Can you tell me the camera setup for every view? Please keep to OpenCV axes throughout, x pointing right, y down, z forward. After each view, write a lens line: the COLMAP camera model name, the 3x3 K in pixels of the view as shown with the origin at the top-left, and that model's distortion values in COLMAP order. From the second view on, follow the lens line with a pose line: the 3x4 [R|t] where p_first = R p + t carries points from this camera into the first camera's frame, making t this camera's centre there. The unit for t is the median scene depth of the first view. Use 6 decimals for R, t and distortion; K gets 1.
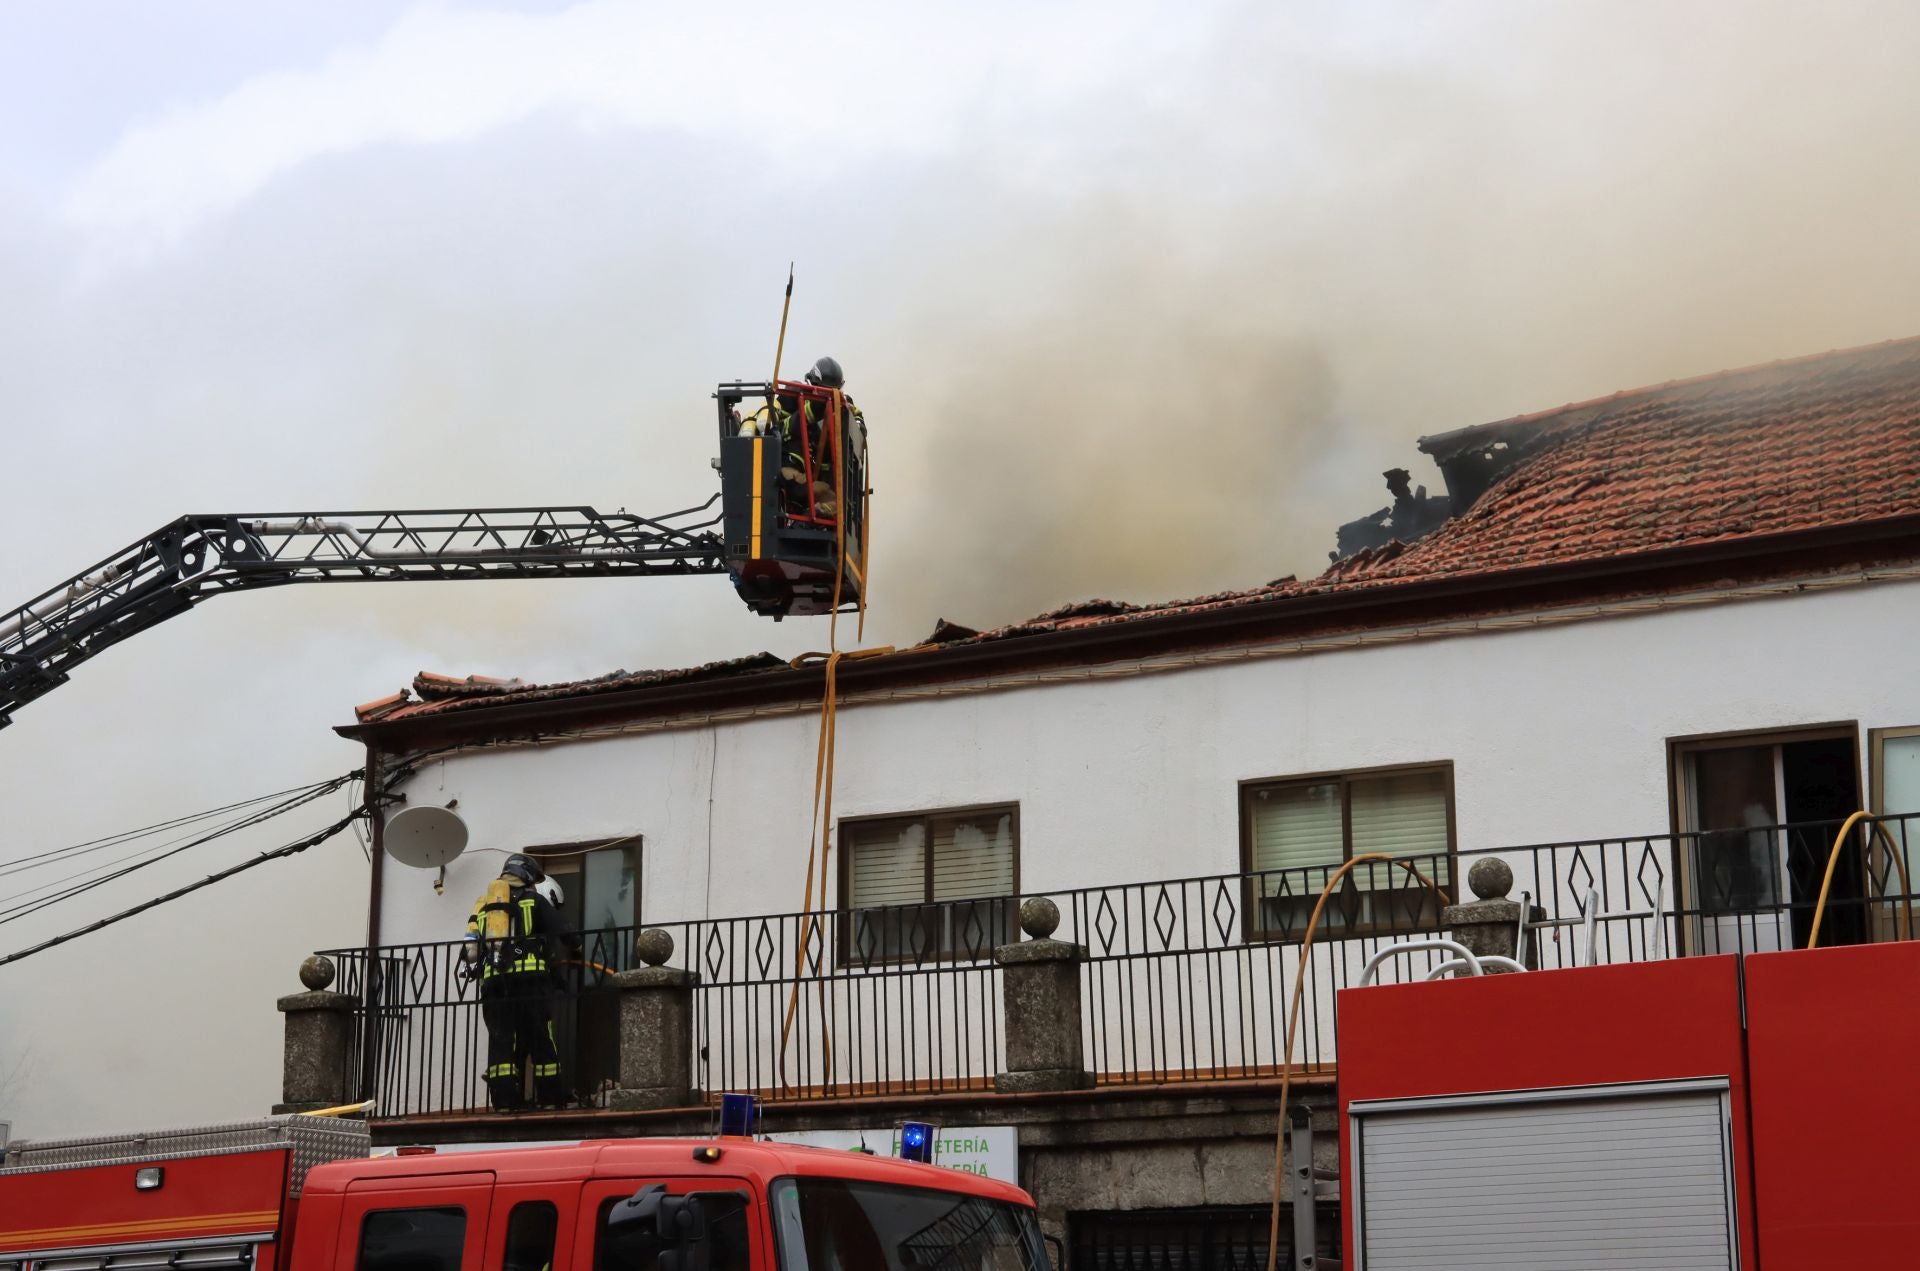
lens RADIAL K [[3363.8, 0, 949.7], [0, 3363.8, 616.3], [0, 0, 1]] dist [0.165549, 0.028850]
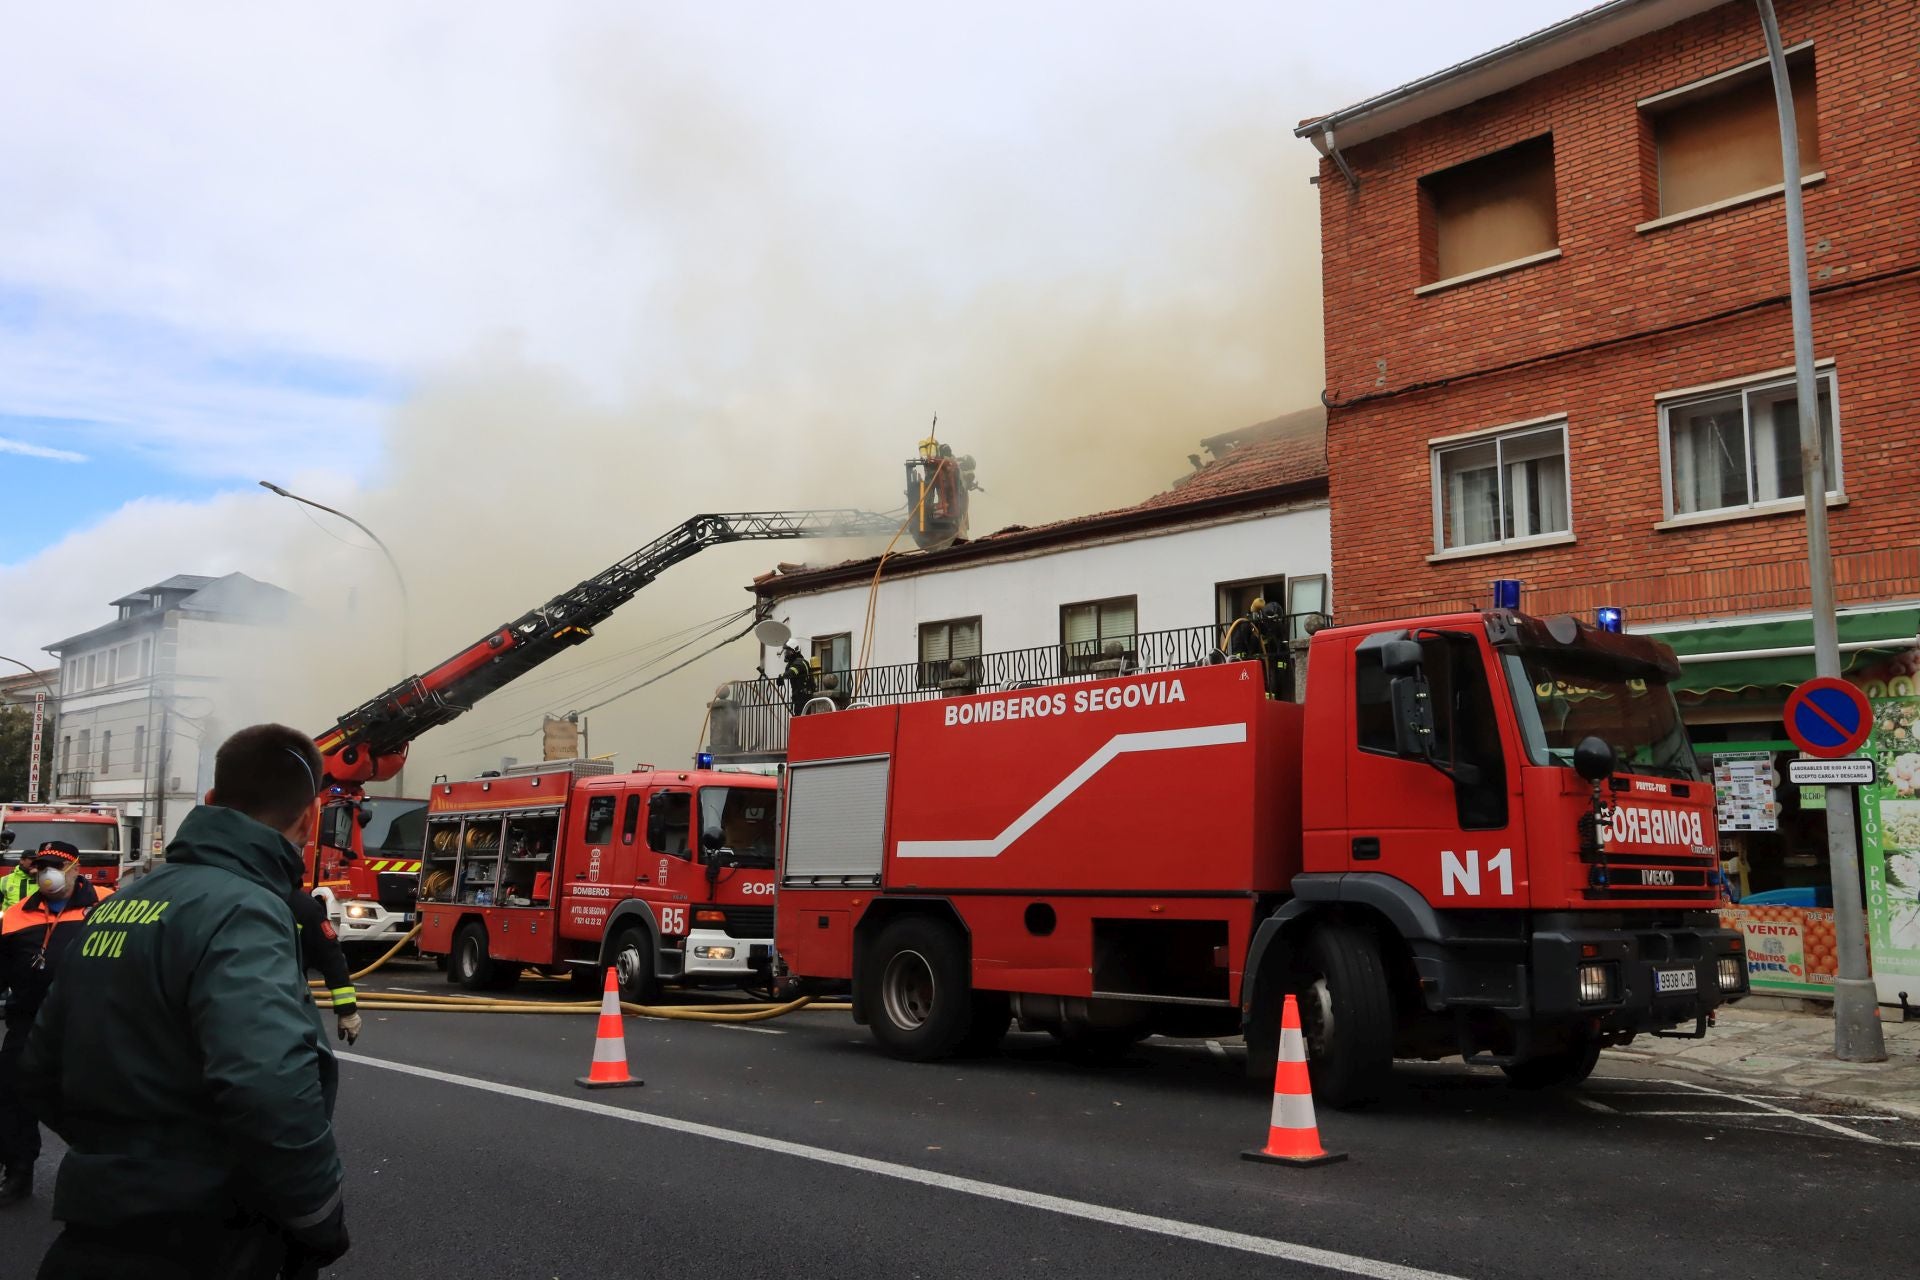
lens RADIAL K [[1591.3, 0, 963.1], [0, 1591.3, 621.3], [0, 0, 1]] dist [-0.066809, 0.129523]
pose [[0.970360, -0.026216, -0.240237, 0.266120], [0.045117, 0.996273, 0.073516, -0.020839], [0.237414, -0.082176, 0.967926, -0.049696]]
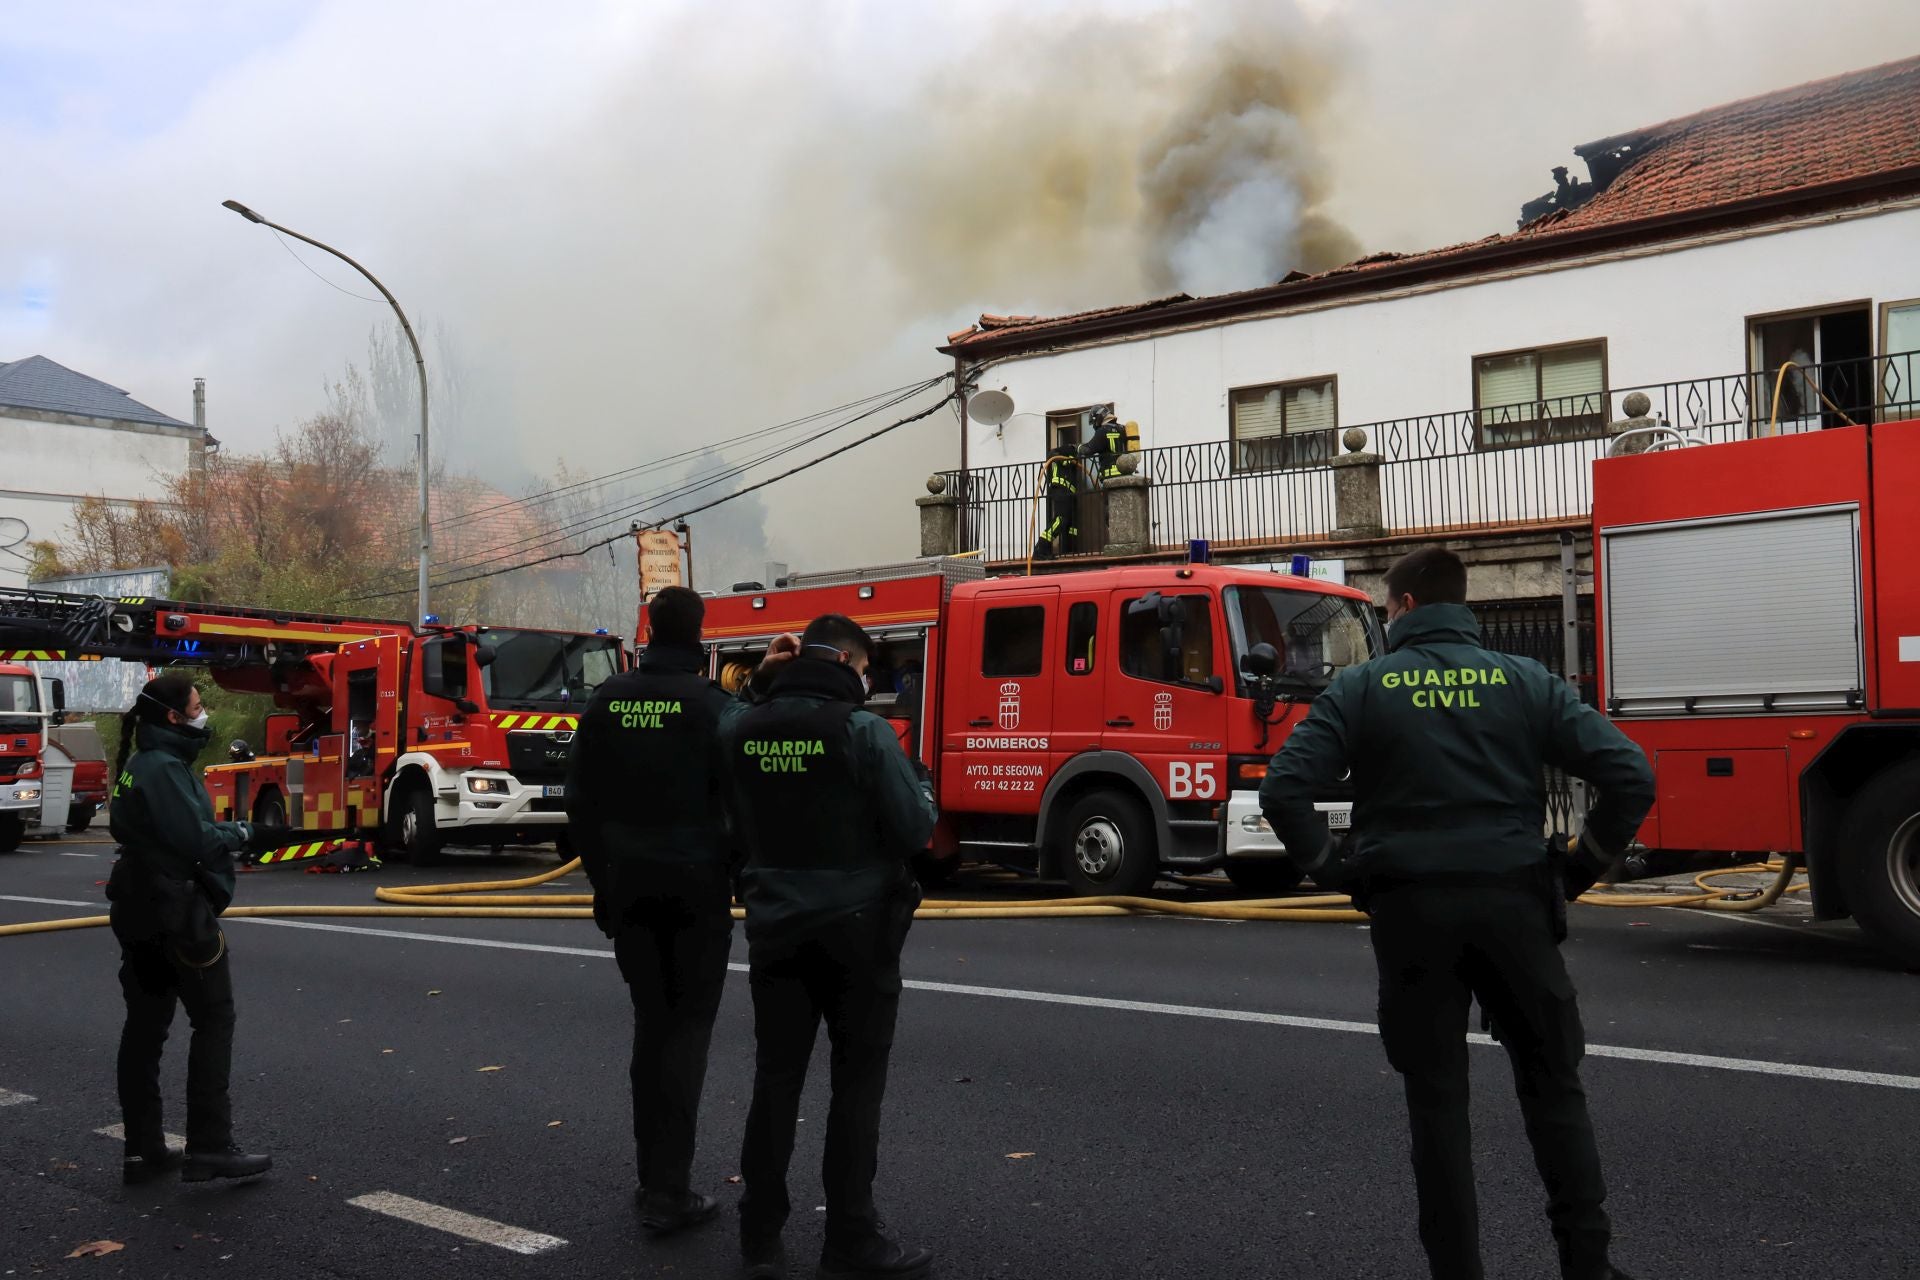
lens RADIAL K [[1847.9, 0, 969.2], [0, 1847.9, 604.9], [0, 0, 1]] dist [-0.022671, 0.166548]
pose [[0.988550, -0.016776, -0.149960, -0.025058], [0.041170, 0.986082, 0.161083, 0.011983], [0.145171, -0.165413, 0.975481, 0.040051]]
